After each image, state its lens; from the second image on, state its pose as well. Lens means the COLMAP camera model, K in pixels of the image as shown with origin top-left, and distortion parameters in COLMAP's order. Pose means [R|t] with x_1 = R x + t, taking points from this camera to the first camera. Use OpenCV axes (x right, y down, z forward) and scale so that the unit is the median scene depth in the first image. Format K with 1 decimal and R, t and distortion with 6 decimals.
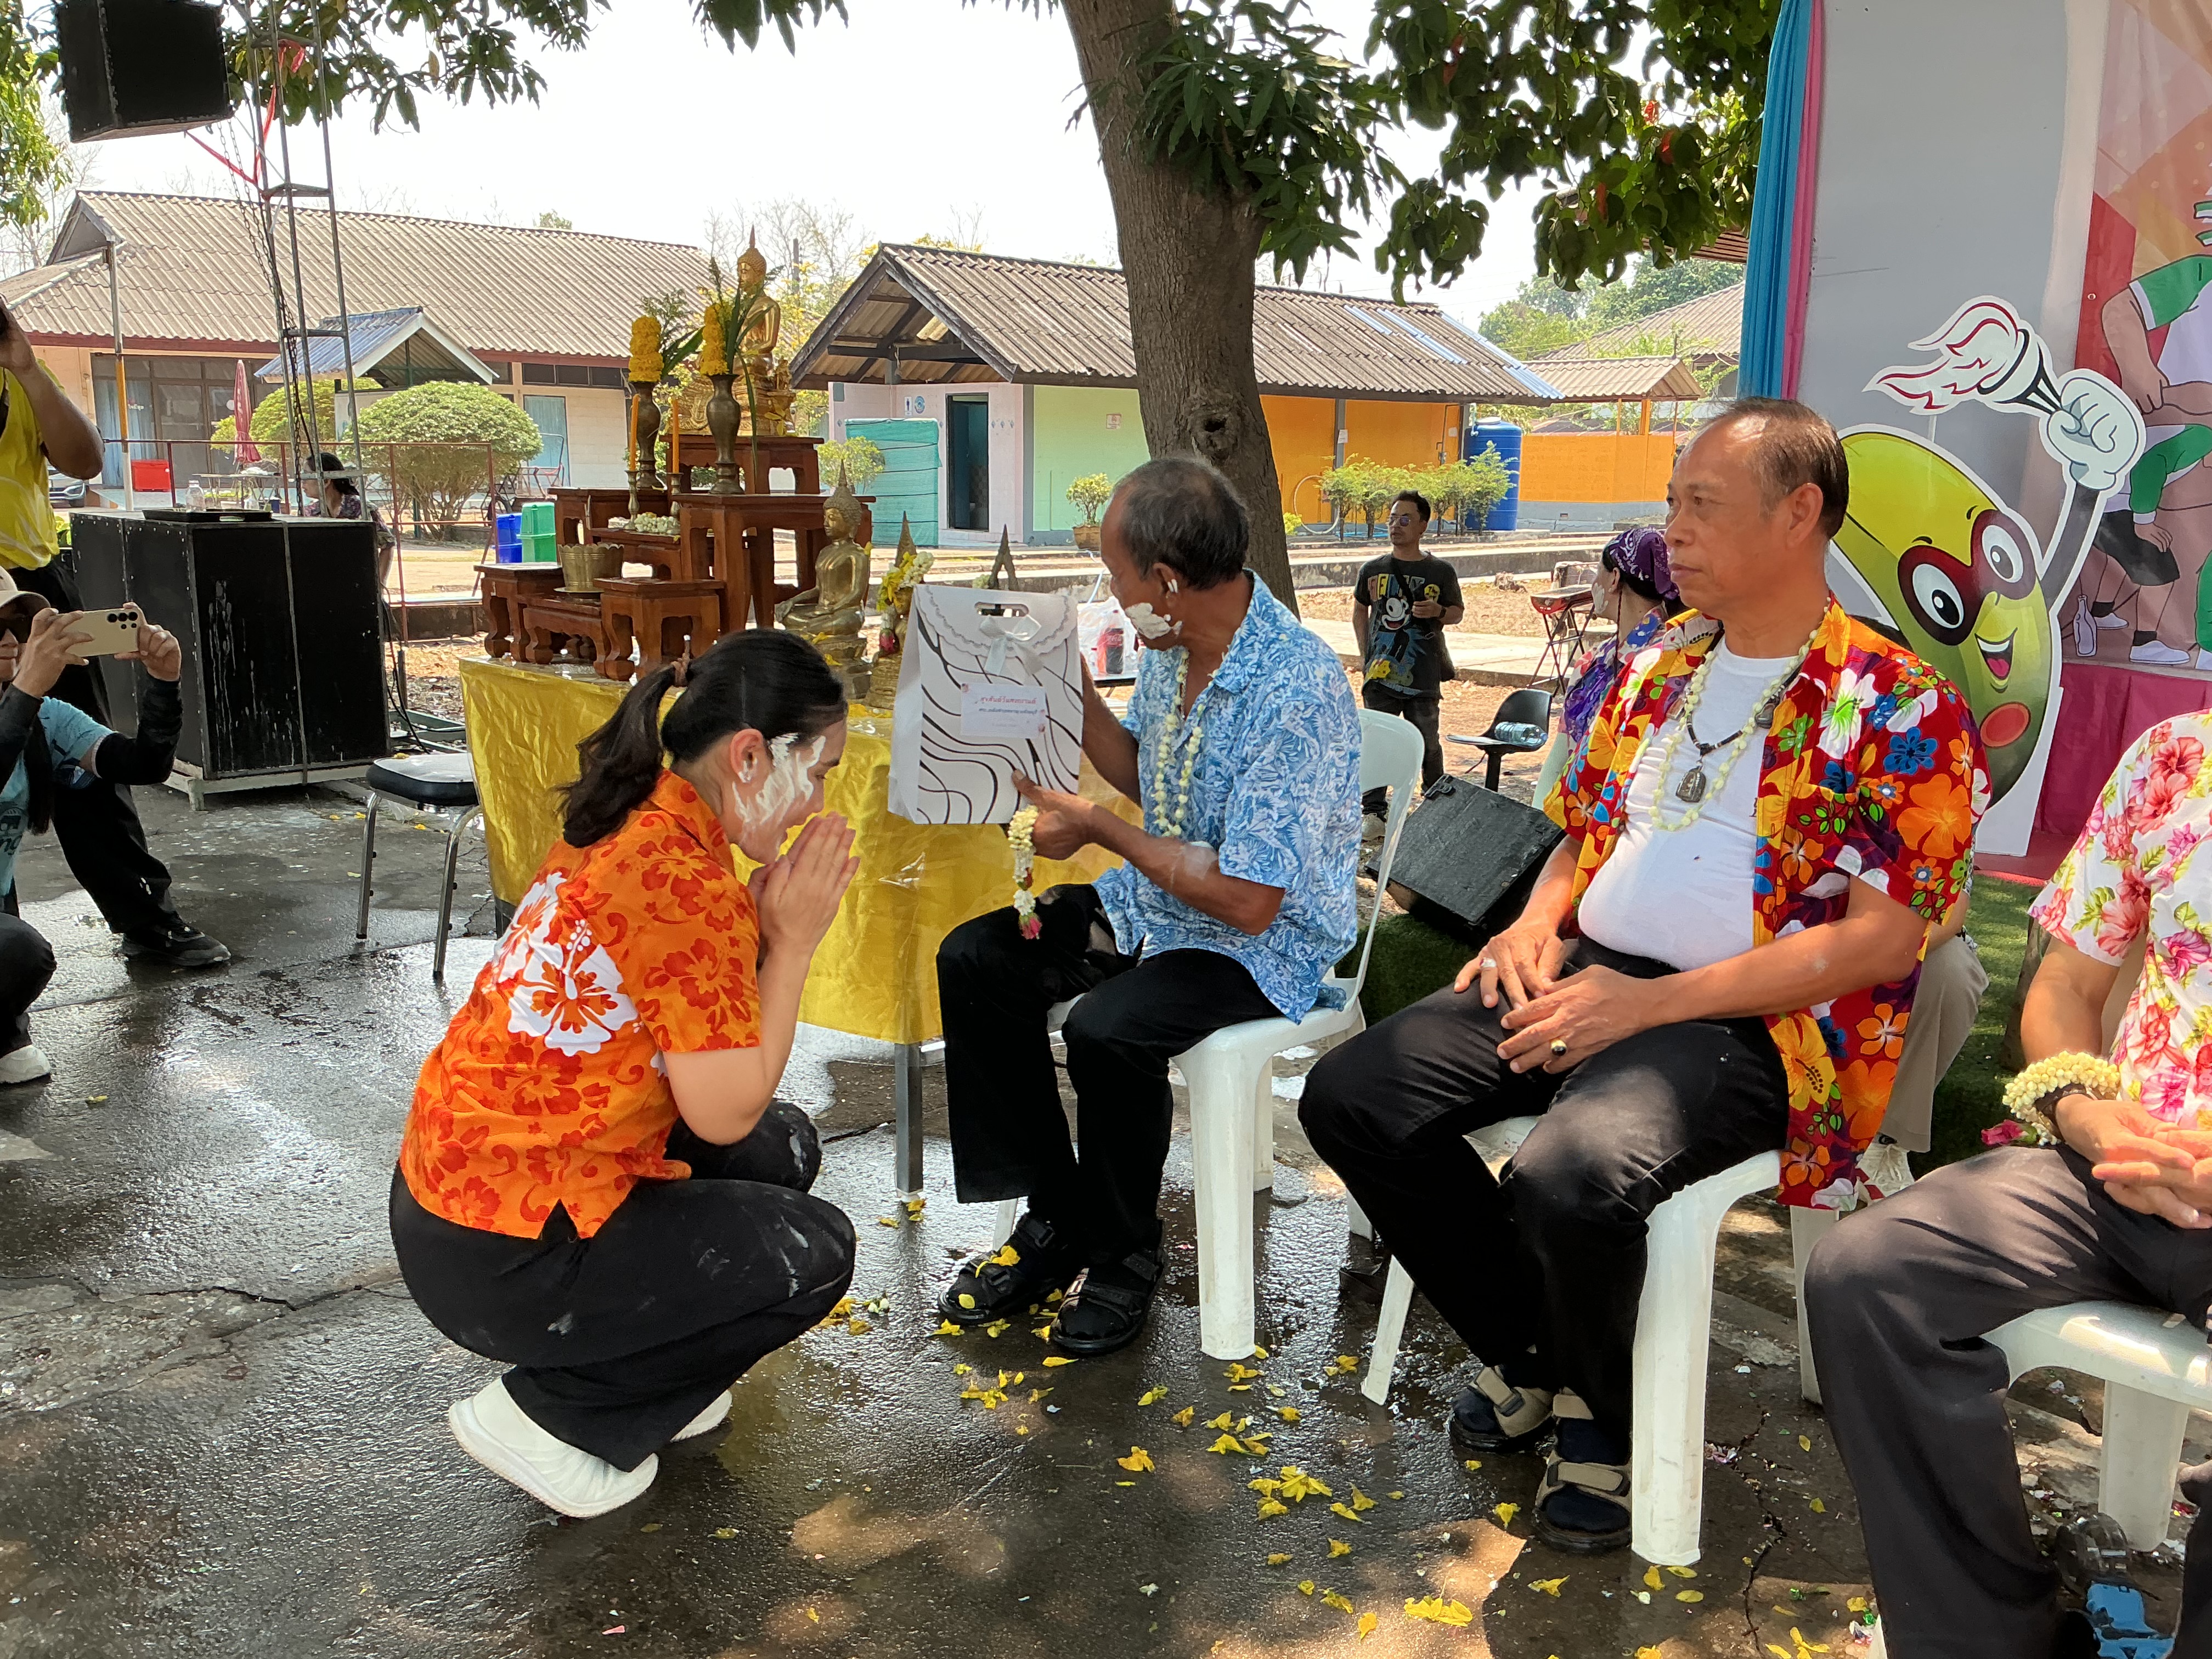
lens RADIAL K [[1838.1, 0, 1122.5], [0, 1838.1, 835.1], [0, 0, 1]] dist [0.132962, -0.271940]
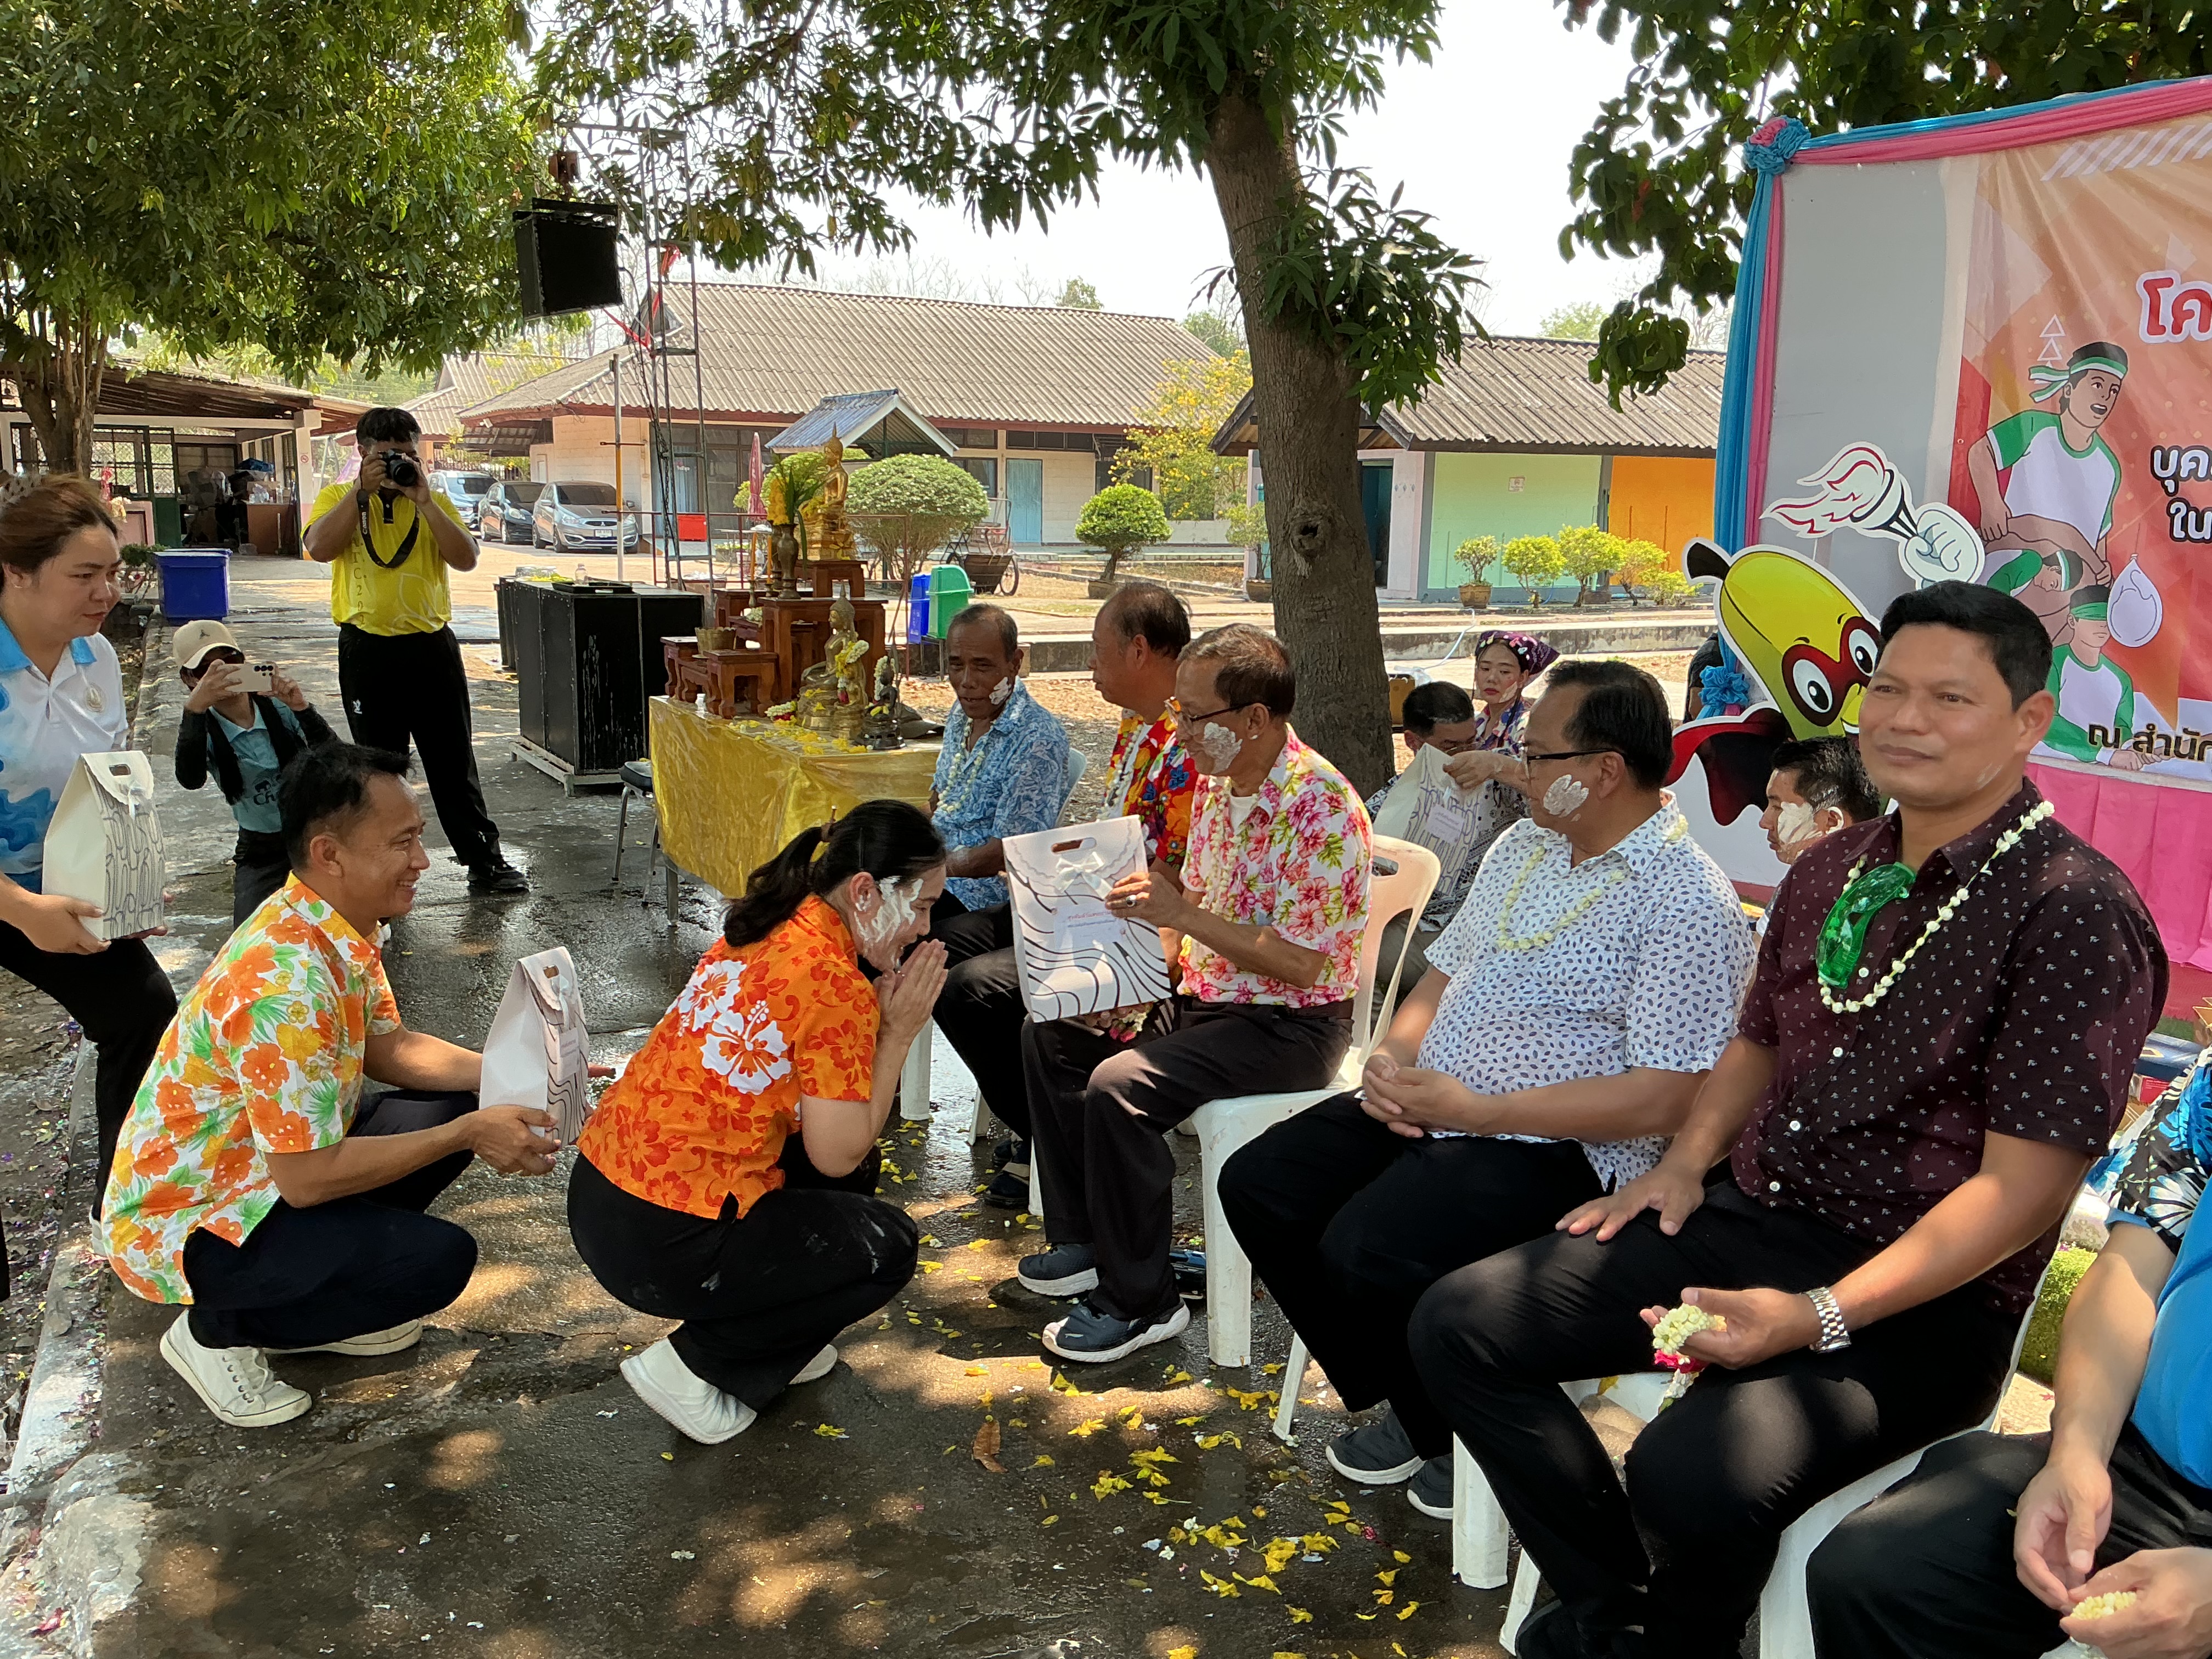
lens RADIAL K [[1820.7, 0, 1106.0], [0, 1820.7, 829.5], [0, 0, 1]] dist [0.125683, -0.251464]
pose [[0.963886, 0.053552, -0.260875, 0.254908], [-0.060627, 0.997977, -0.019144, 0.013813], [0.259322, 0.034269, 0.965183, -0.230663]]
